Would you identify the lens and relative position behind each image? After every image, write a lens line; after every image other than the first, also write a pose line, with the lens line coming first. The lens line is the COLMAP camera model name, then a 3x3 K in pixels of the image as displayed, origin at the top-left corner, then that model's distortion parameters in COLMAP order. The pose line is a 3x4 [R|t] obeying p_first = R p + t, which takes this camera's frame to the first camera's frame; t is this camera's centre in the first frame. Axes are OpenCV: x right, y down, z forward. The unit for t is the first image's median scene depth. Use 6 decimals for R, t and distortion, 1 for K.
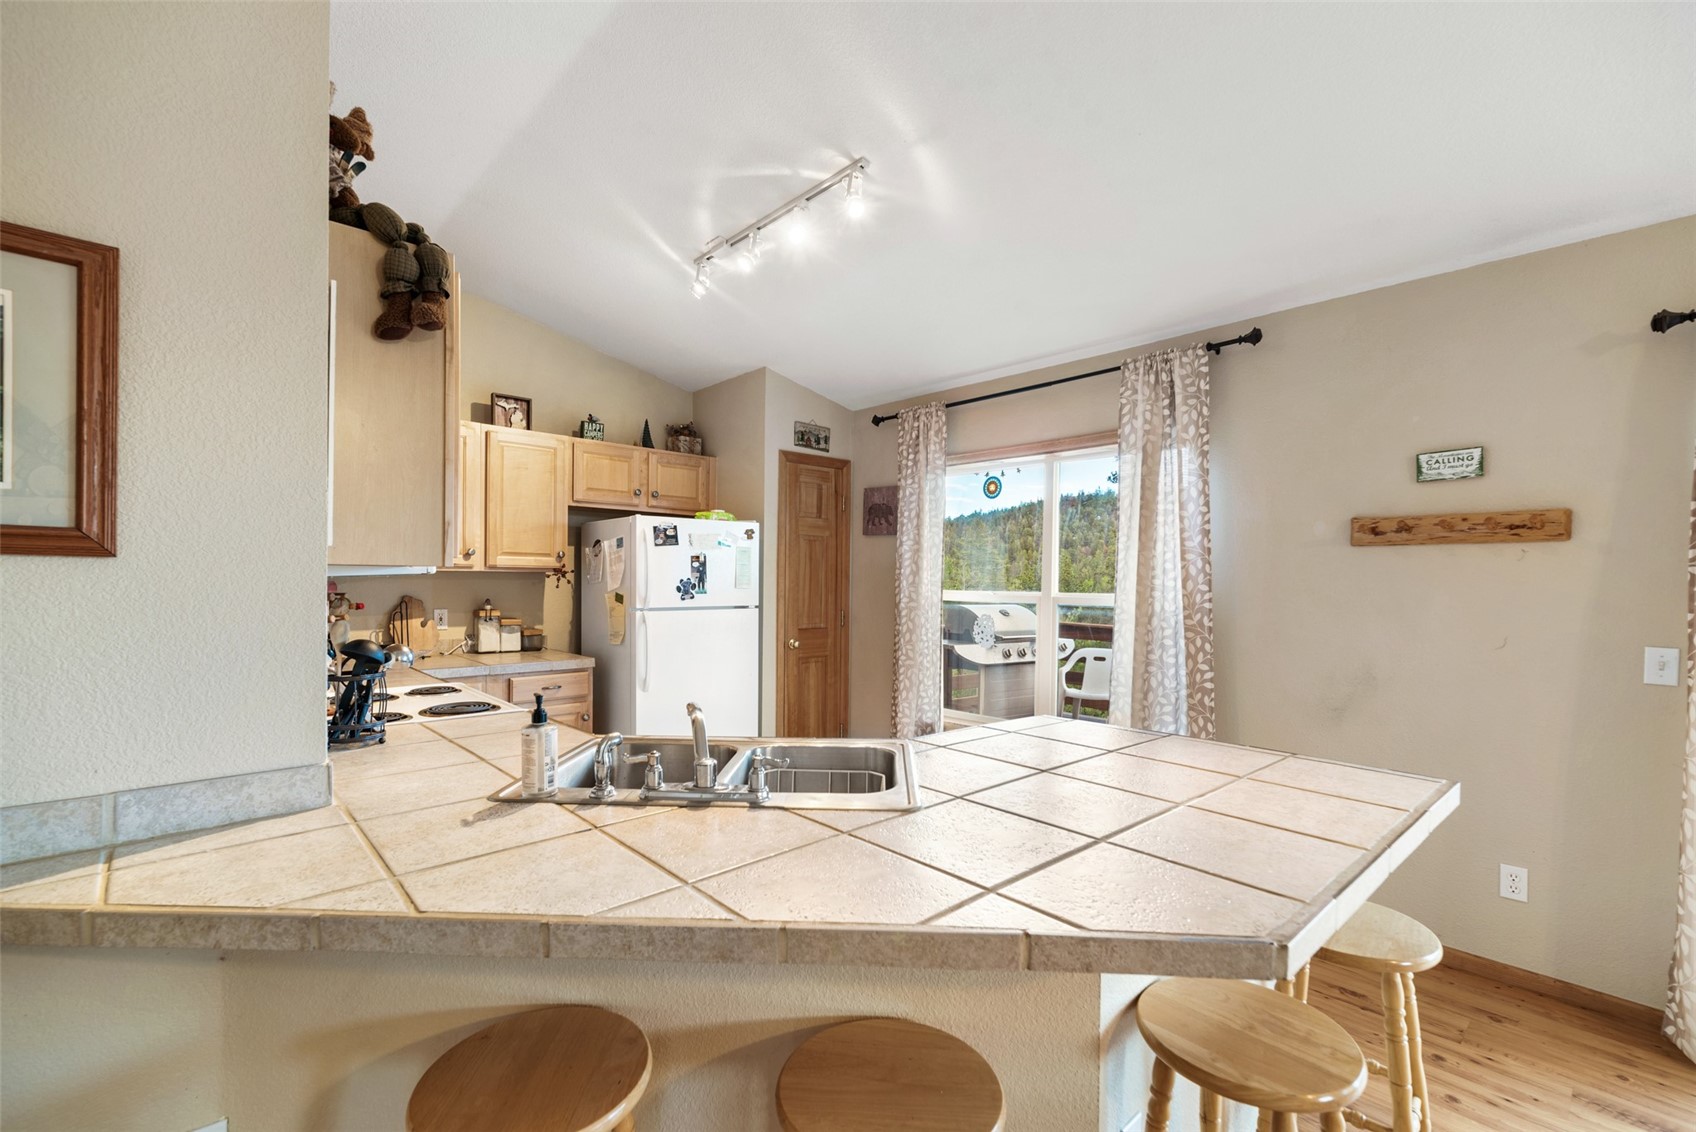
lens RADIAL K [[726.6, 0, 843.4], [0, 726.6, 573.1], [0, 0, 1]] dist [0.012145, -0.000034]
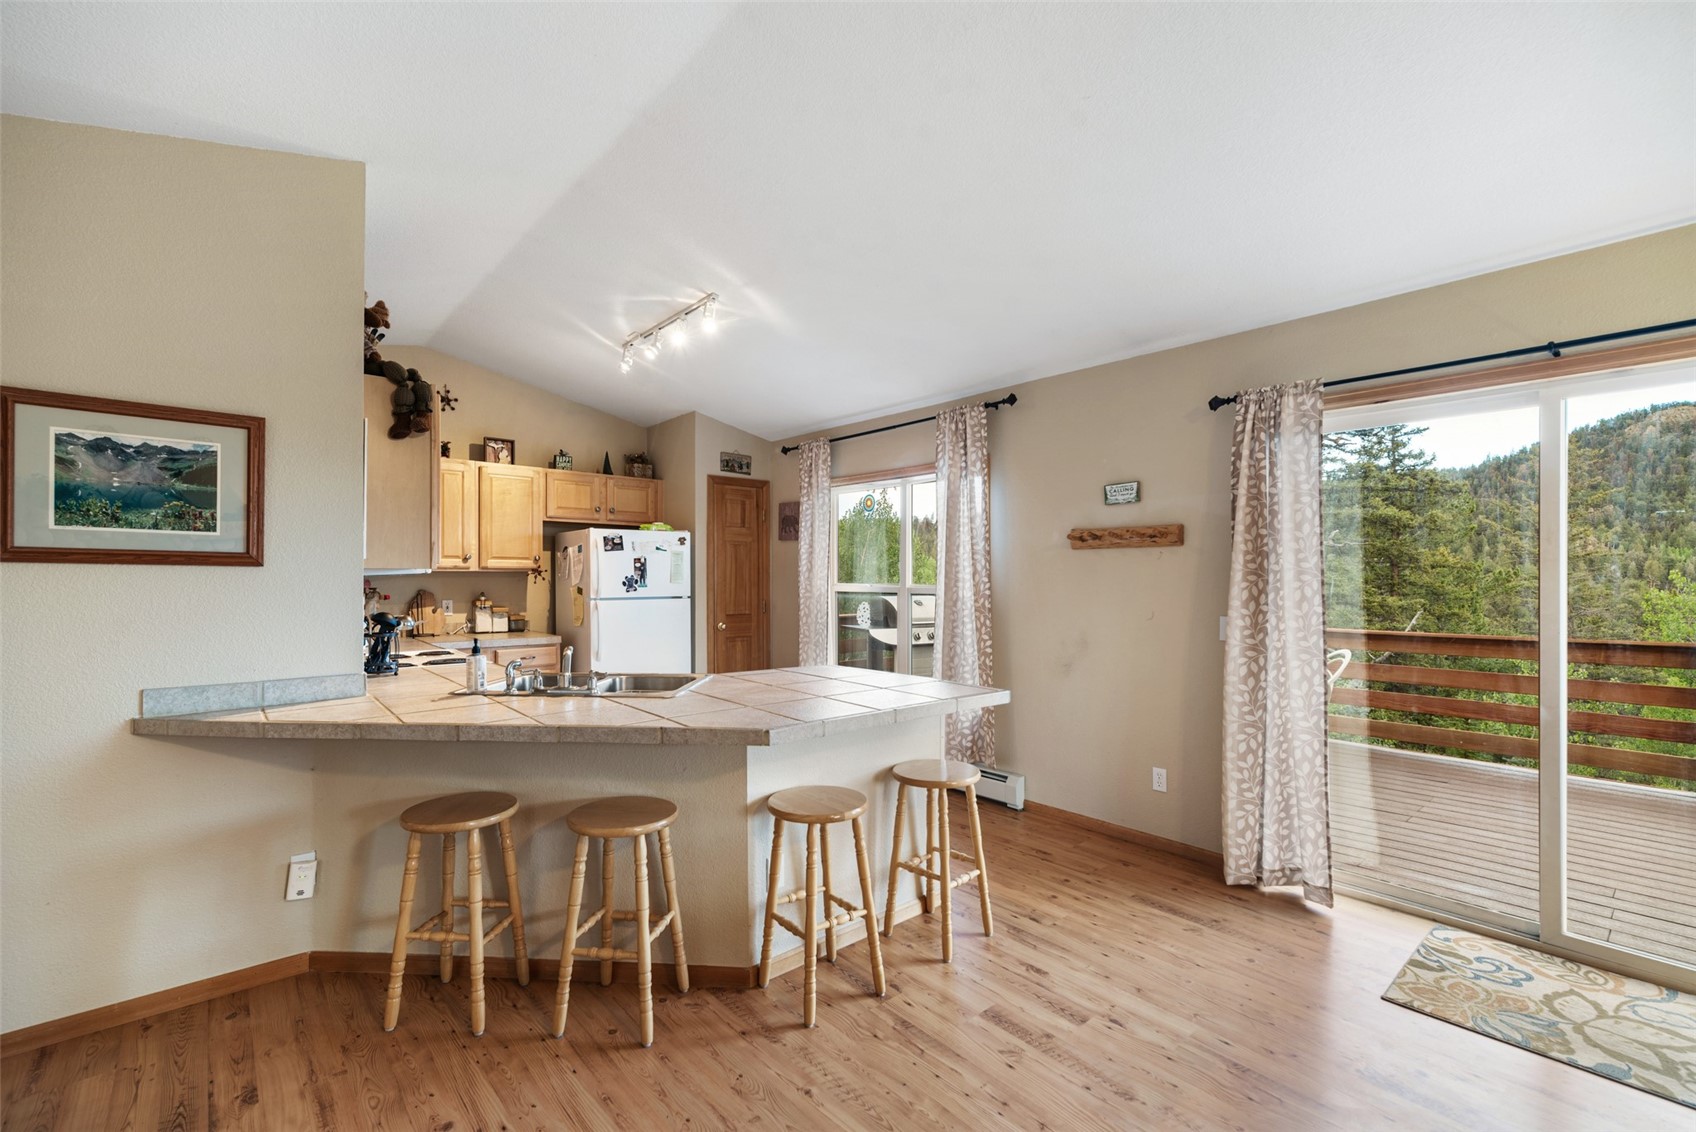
lens RADIAL K [[737.7, 0, 848.0], [0, 737.7, 566.0], [0, 0, 1]] dist [0.014829, 0.000089]
pose [[0.999281, -0.007531, -0.037161, 0.235413], [0.007337, 0.999959, -0.005351, 0.000105], [0.037200, 0.005075, 0.999295, -0.332307]]
